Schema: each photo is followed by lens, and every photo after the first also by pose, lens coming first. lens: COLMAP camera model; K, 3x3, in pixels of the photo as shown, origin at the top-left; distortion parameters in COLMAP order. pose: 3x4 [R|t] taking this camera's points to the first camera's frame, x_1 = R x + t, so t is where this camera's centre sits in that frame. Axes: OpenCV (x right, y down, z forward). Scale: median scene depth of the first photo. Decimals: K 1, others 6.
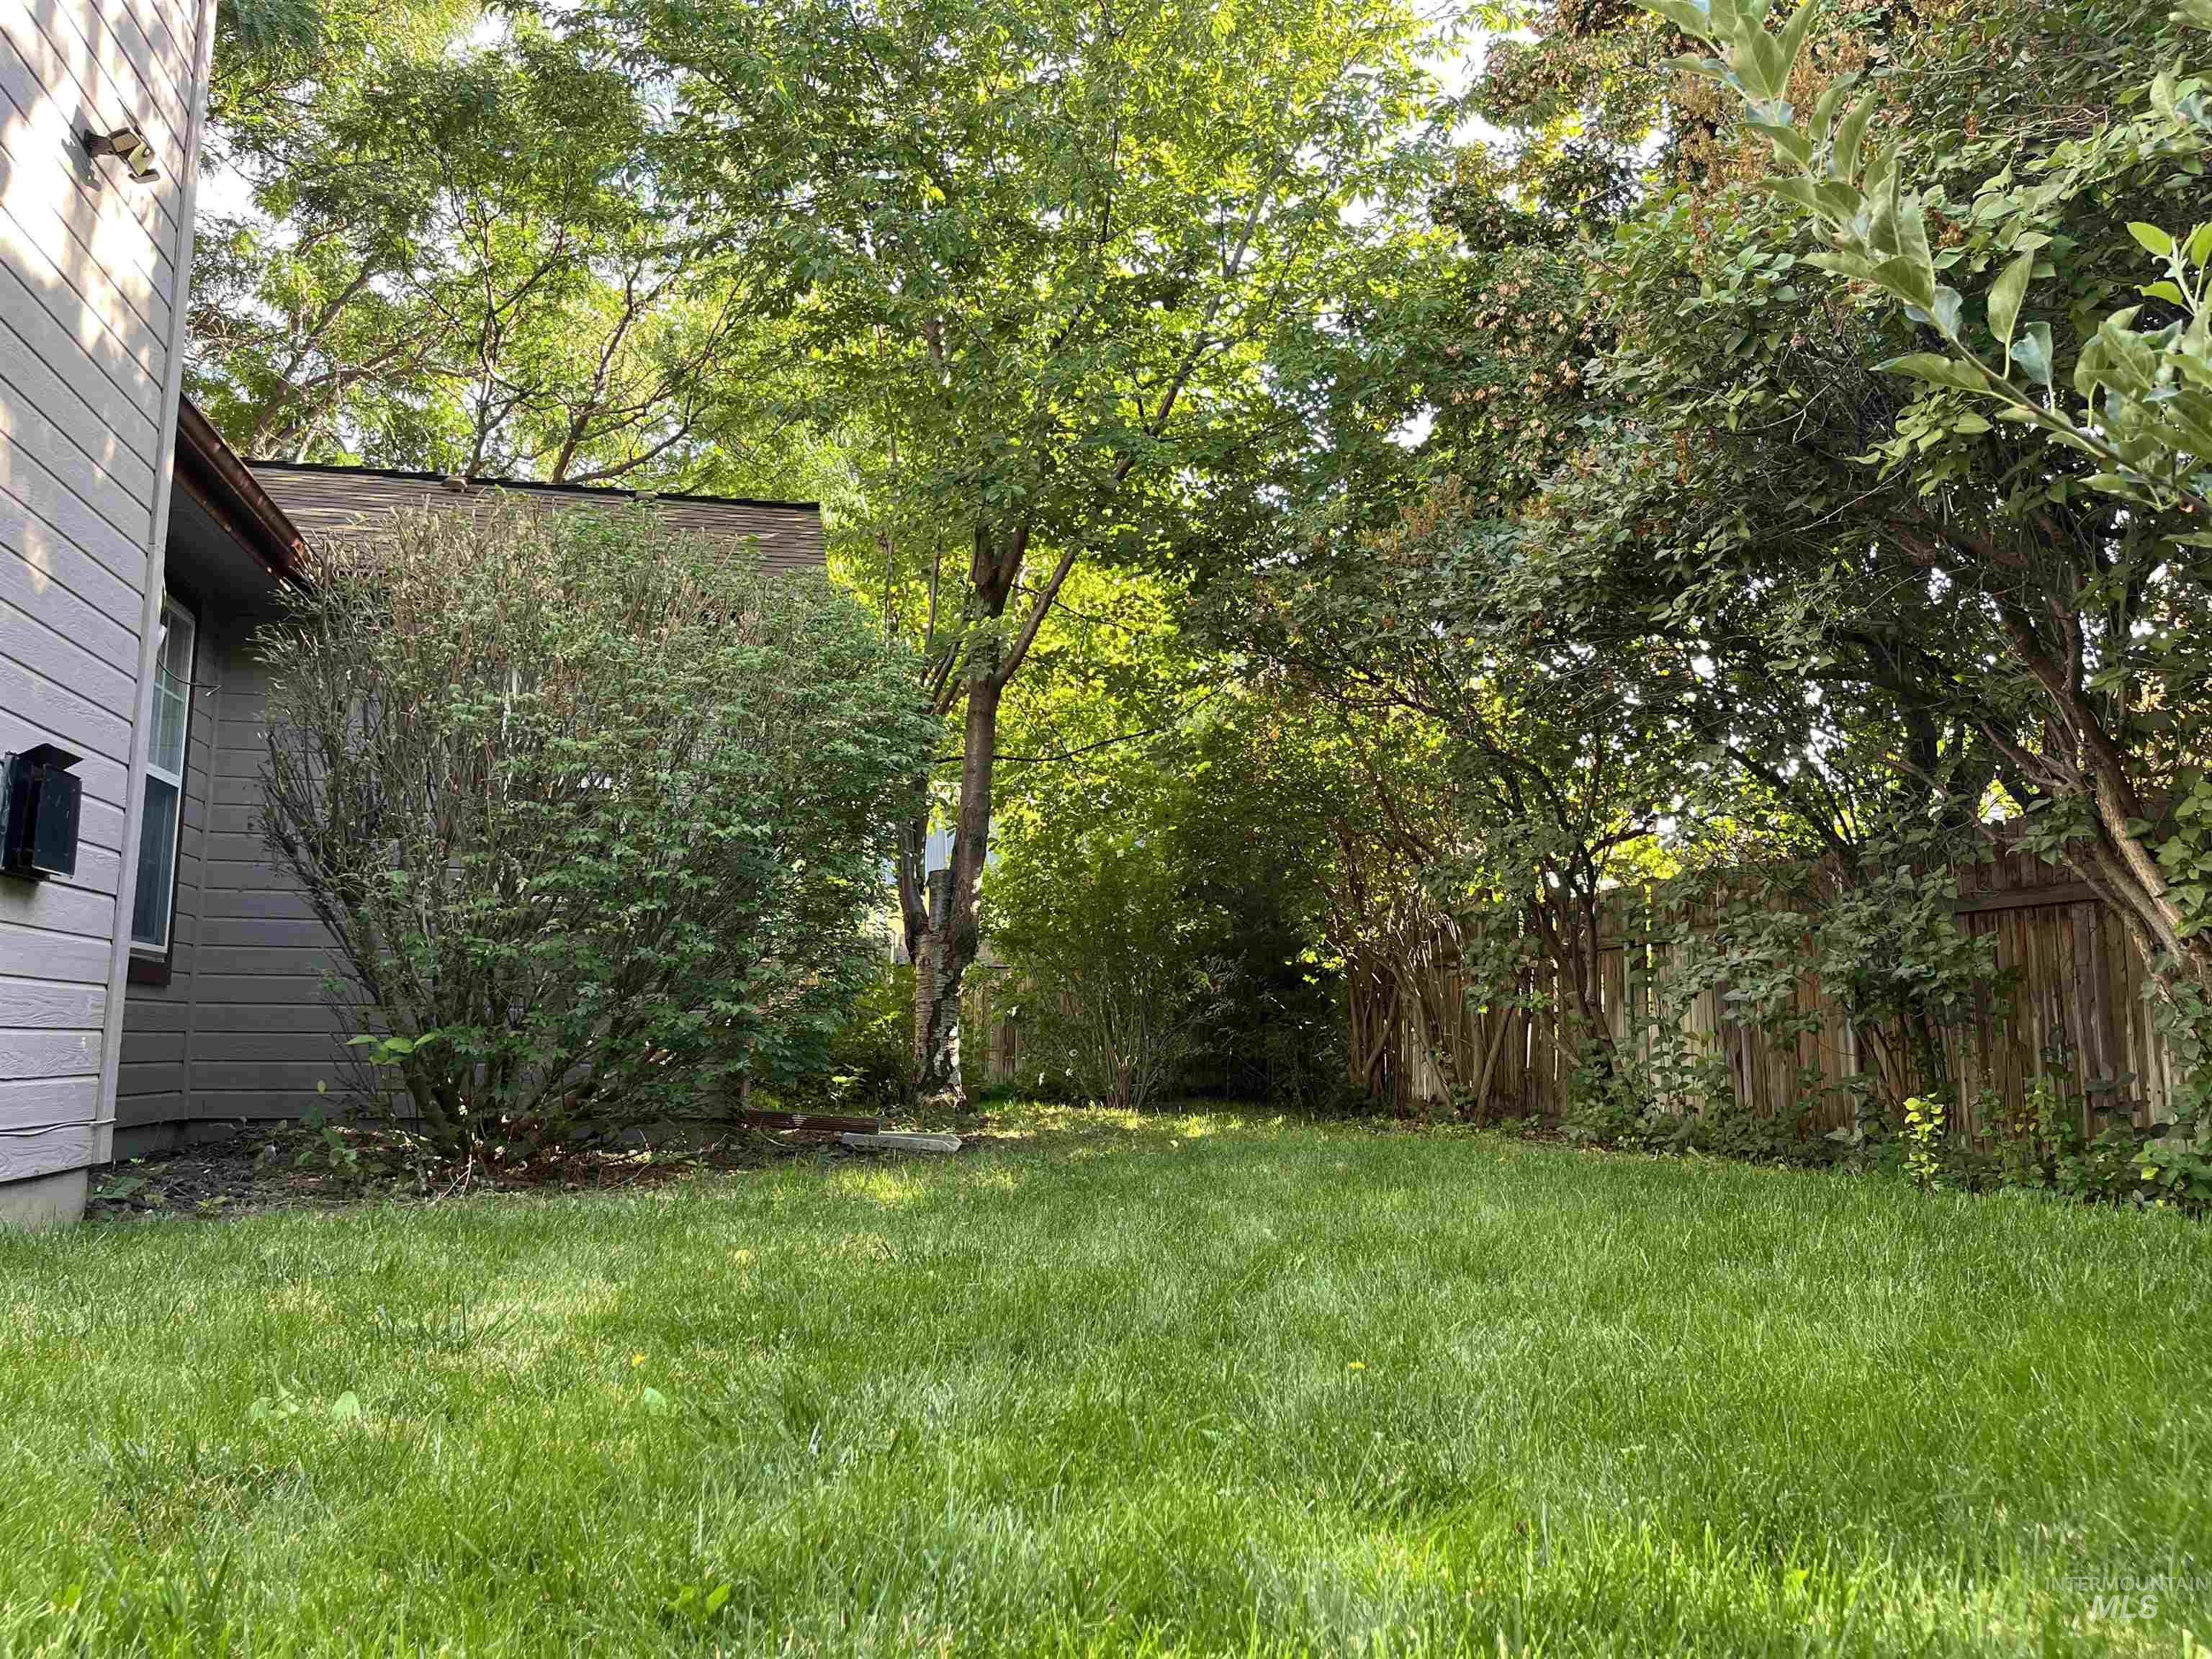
lens RADIAL K [[1666.7, 0, 1101.5], [0, 1666.7, 820.0], [0, 0, 1]] dist [0.035503, -0.049325]
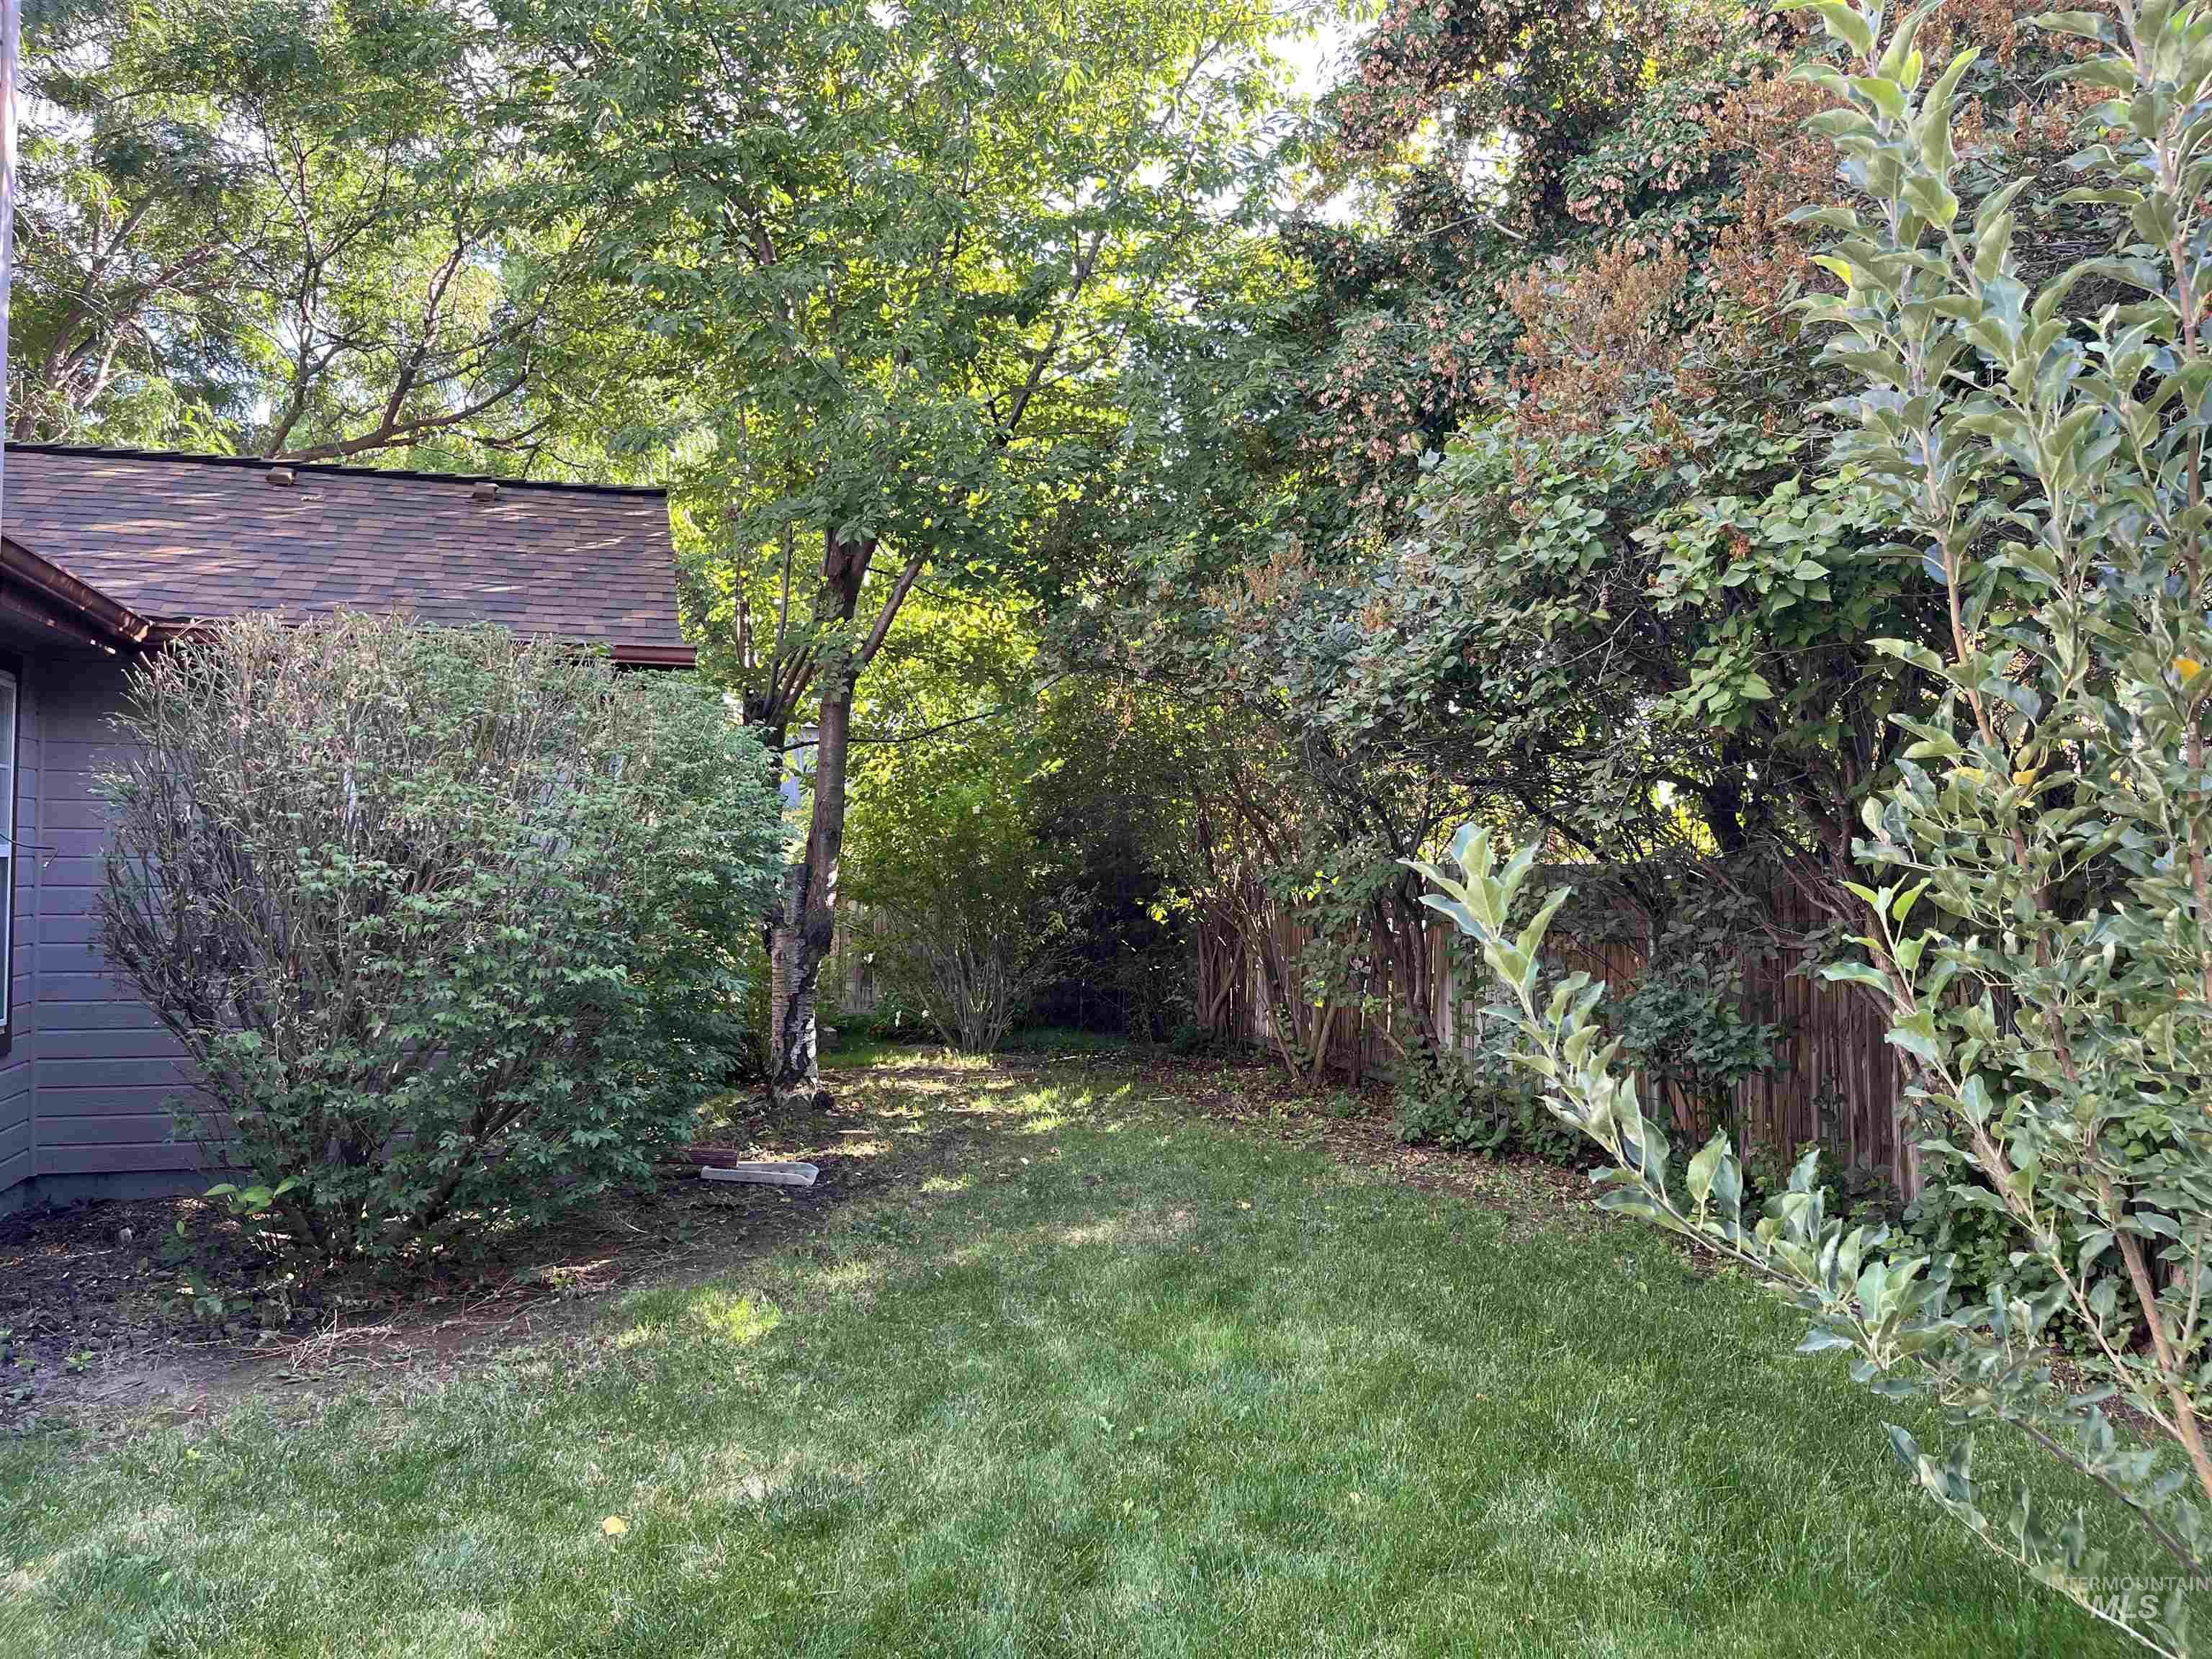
lens RADIAL K [[1666.7, 0, 1103.1], [0, 1666.7, 807.6], [0, 0, 1]] dist [0.035503, -0.049325]
pose [[0.996311, -0.000850, 0.085812, 0.002631], [-0.007385, 0.995392, 0.095606, -0.105831], [-0.085498, -0.095887, 0.991714, -0.017168]]
